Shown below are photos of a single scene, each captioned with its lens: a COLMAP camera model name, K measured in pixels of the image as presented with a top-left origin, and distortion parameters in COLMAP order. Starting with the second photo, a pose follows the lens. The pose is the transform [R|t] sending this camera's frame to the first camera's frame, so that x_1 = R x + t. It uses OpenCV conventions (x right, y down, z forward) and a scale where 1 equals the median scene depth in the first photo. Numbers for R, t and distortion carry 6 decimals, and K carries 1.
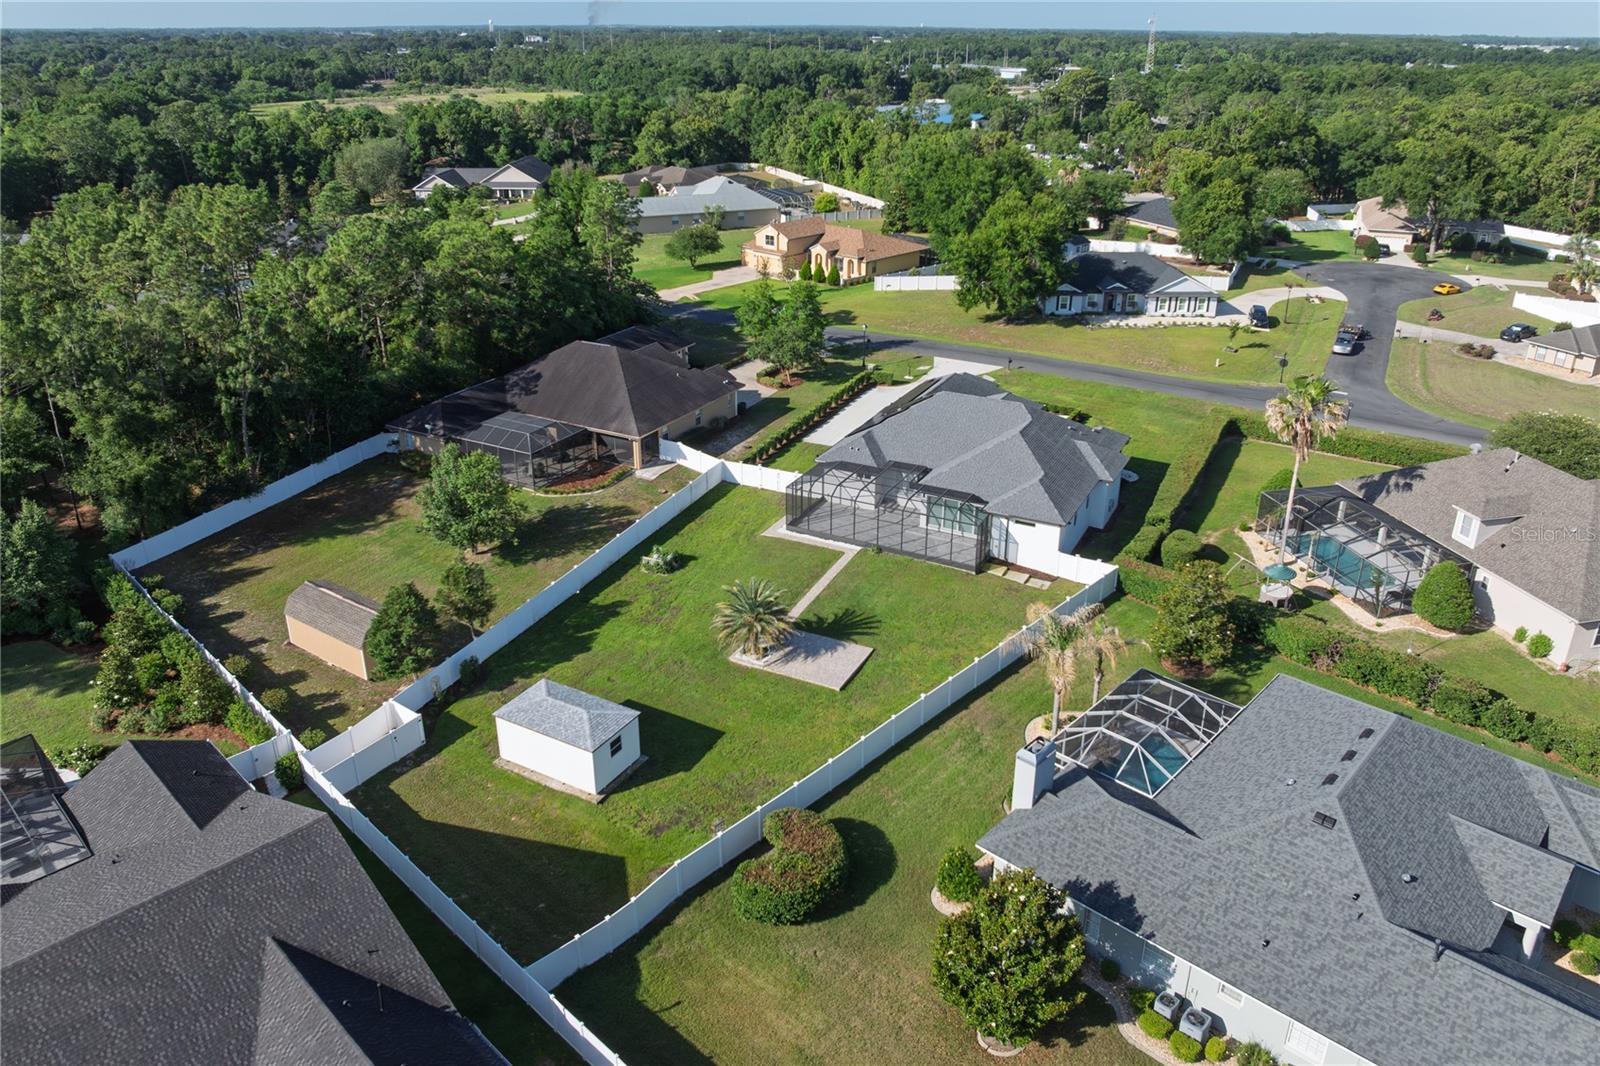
lens RADIAL K [[1109.5, 0, 804.7], [0, 1109.5, 517.5], [0, 0, 1]] dist [-0.034319, 0.000084]
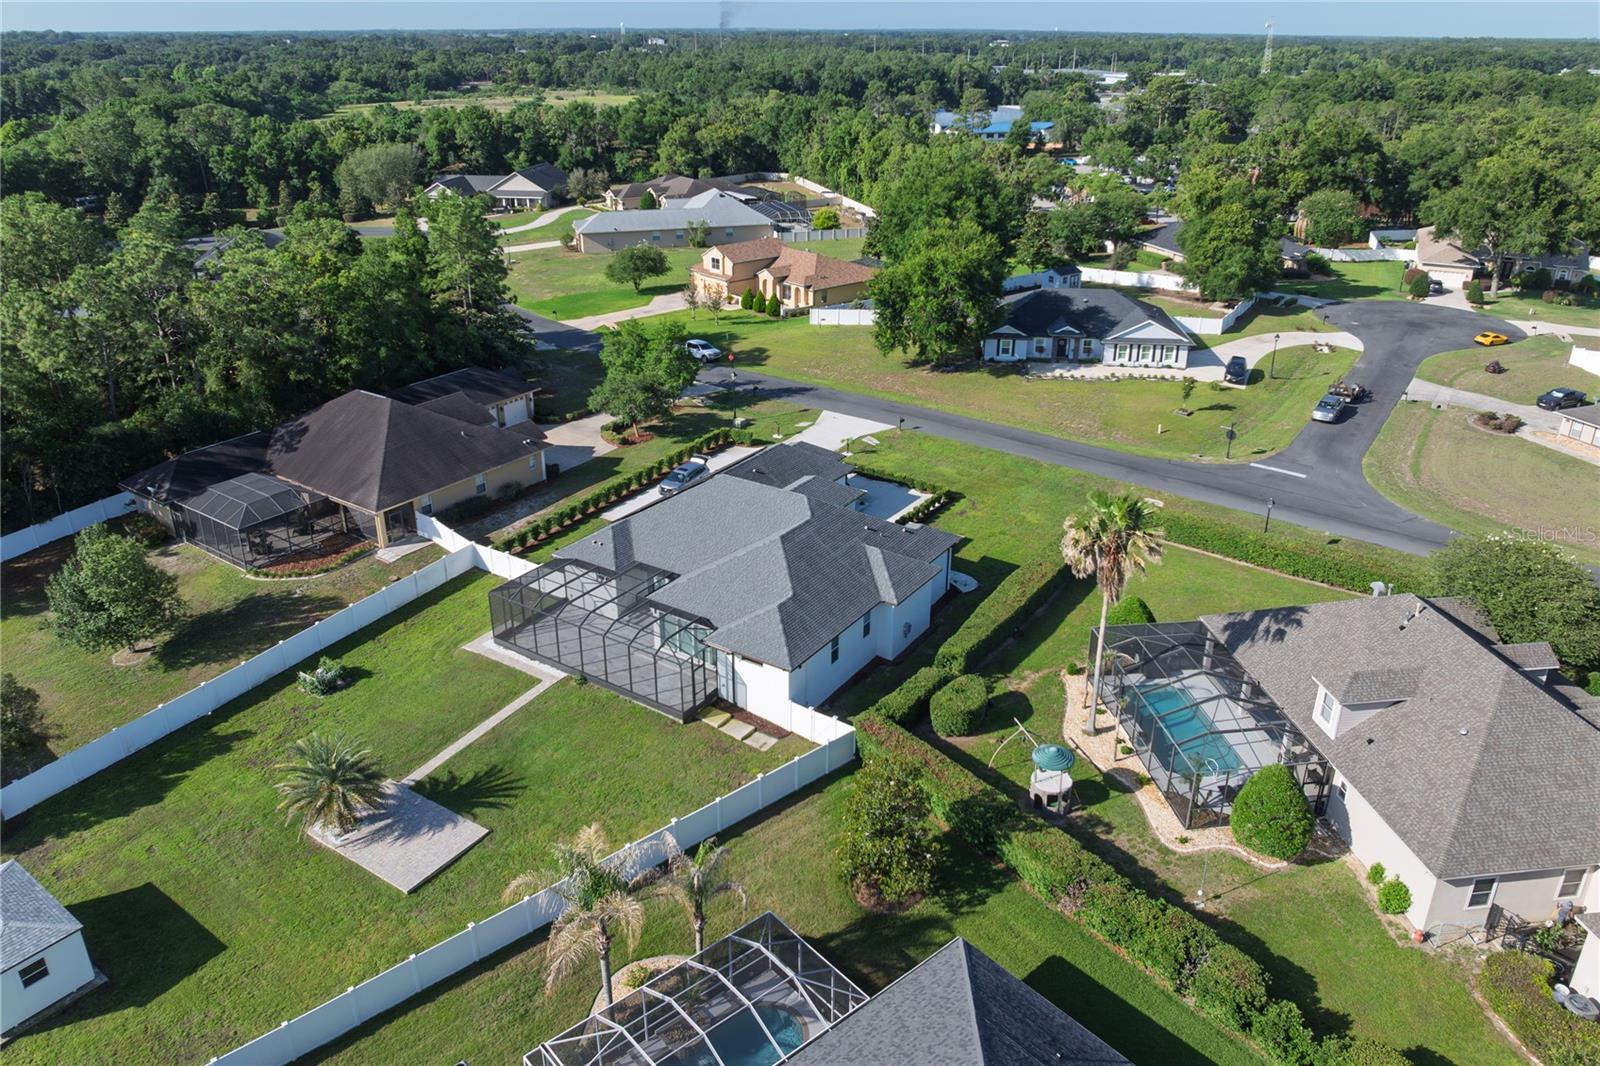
lens RADIAL K [[1109.5, 0, 802.8], [0, 1109.5, 521.7], [0, 0, 1]] dist [-0.034319, 0.000084]
pose [[0.993827, 0.044102, -0.101802, 0.189764], [-0.044030, 0.999026, 0.002954, -0.059330], [0.101833, 0.001547, 0.994800, 0.137674]]
